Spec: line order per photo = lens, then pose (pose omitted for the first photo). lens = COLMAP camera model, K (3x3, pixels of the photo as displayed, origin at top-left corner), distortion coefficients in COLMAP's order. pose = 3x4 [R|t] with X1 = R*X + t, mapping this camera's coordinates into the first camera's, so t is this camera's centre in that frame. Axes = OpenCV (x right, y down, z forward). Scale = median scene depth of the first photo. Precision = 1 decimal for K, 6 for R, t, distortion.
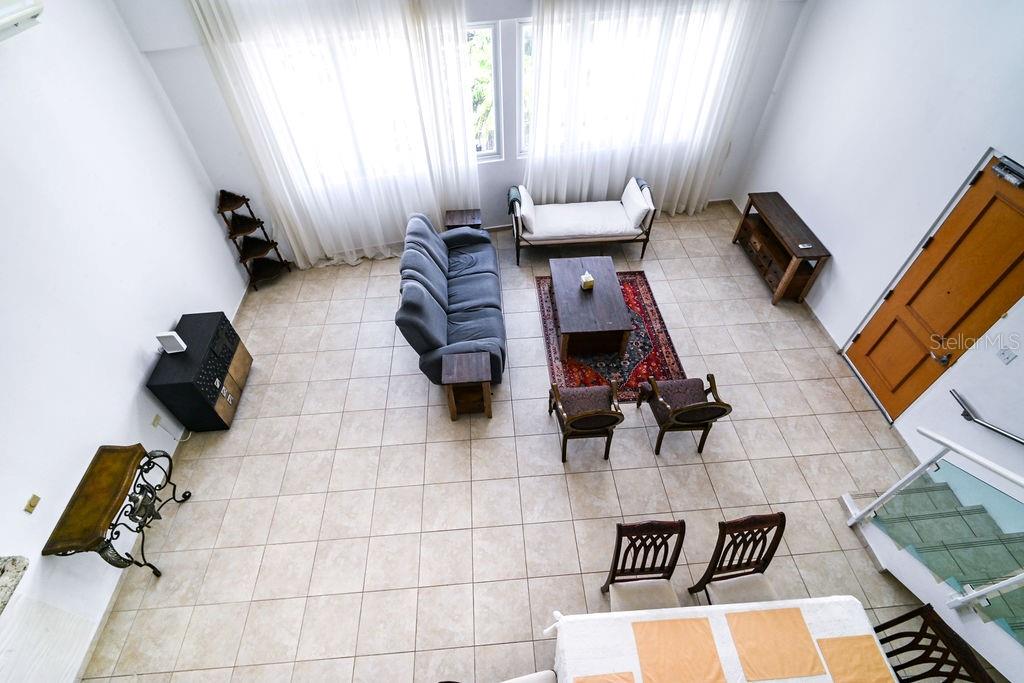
lens RADIAL K [[476.8, 0, 514.8], [0, 476.8, 338.4], [0, 0, 1]] dist [-0.000739, -0.000655]
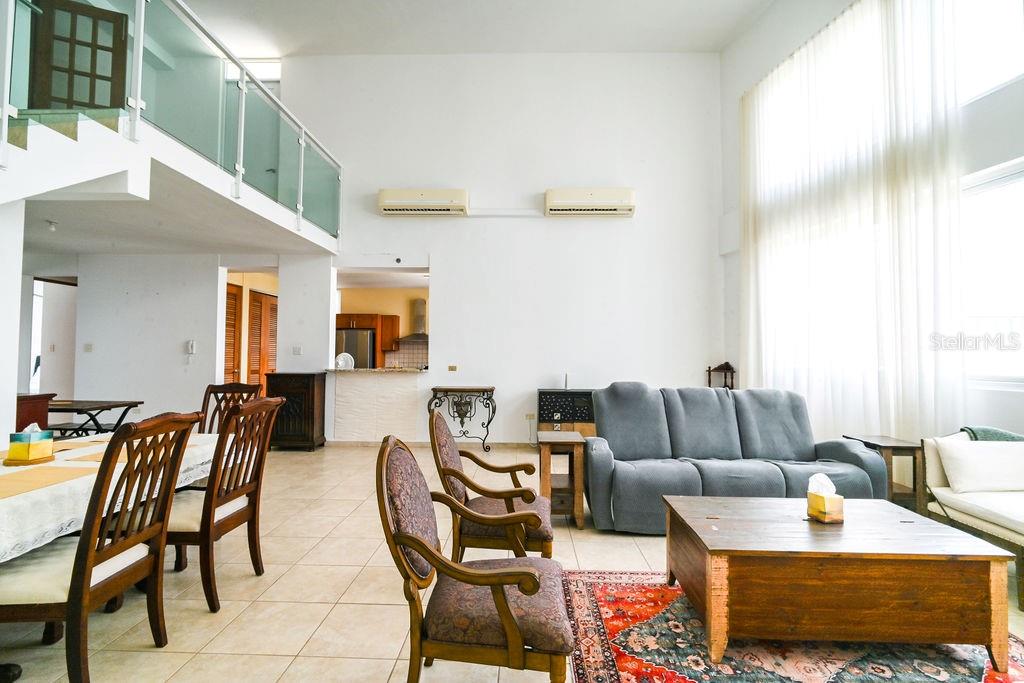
lens RADIAL K [[476.8, 0, 514.8], [0, 476.8, 338.4], [0, 0, 1]] dist [-0.000739, -0.000655]
pose [[-0.095928, -0.018253, -0.995221, 0.611458], [-0.733744, 0.676919, 0.058309, -0.038669], [0.672620, 0.735831, -0.078329, 0.721270]]
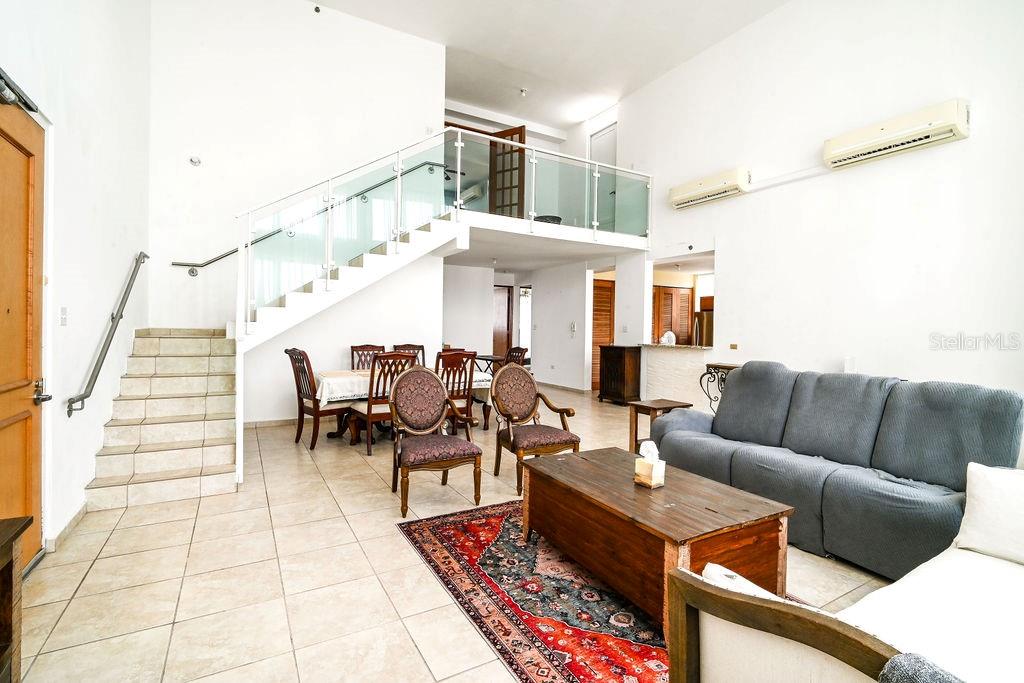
lens RADIAL K [[476.2, 0, 513.0], [0, 476.2, 331.2], [0, 0, 1]] dist [-0.003808, -0.001238]
pose [[-0.901890, 0.000229, -0.431965, 0.464866], [-0.320491, 0.670114, 0.669502, -0.469534], [0.289619, 0.742258, -0.604296, 1.126344]]
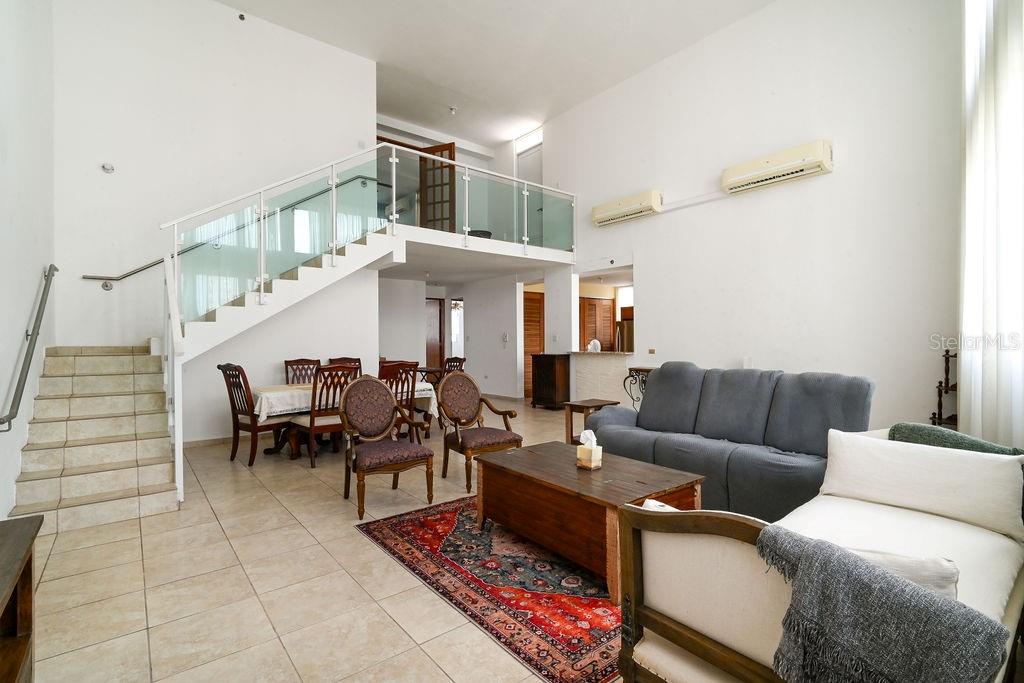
lens RADIAL K [[476.8, 0, 514.8], [0, 476.8, 338.4], [0, 0, 1]] dist [-0.000739, -0.000655]
pose [[-0.822107, 0.013297, -0.569178, 0.516802], [-0.406809, 0.685688, 0.603604, -0.491246], [0.398305, 0.727774, -0.558300, 1.155669]]
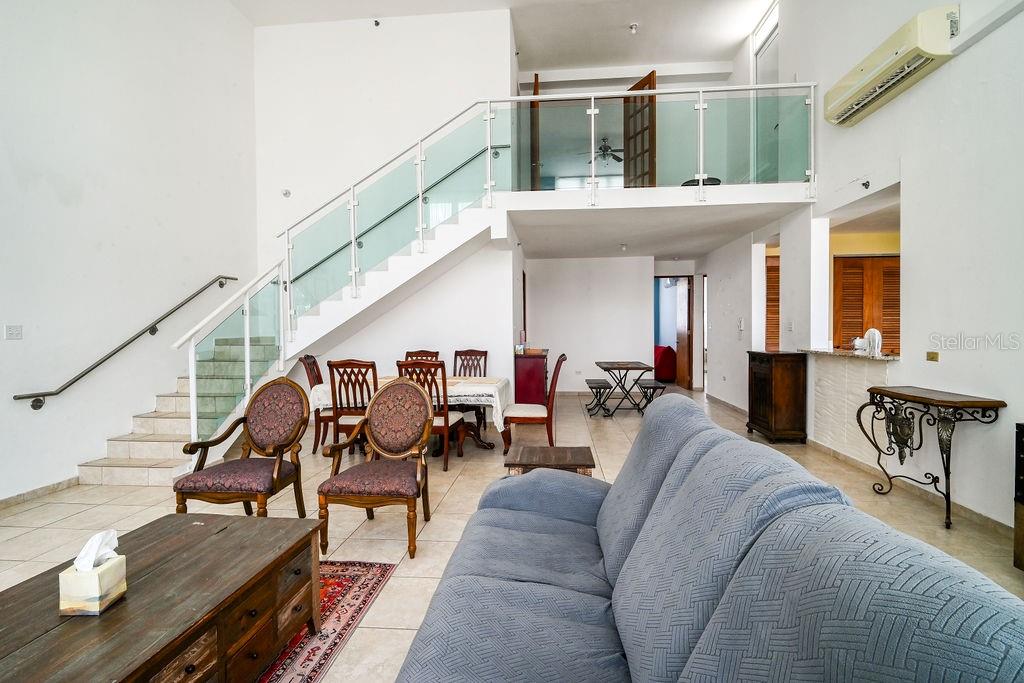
lens RADIAL K [[478.5, 0, 515.4], [0, 478.5, 332.8], [0, 0, 1]] dist [-0.000277, -0.000115]
pose [[-0.986664, 0.018161, 0.161755, -0.128231], [0.132005, 0.670689, 0.729898, -0.374813], [-0.095232, 0.741516, -0.664142, 1.040963]]
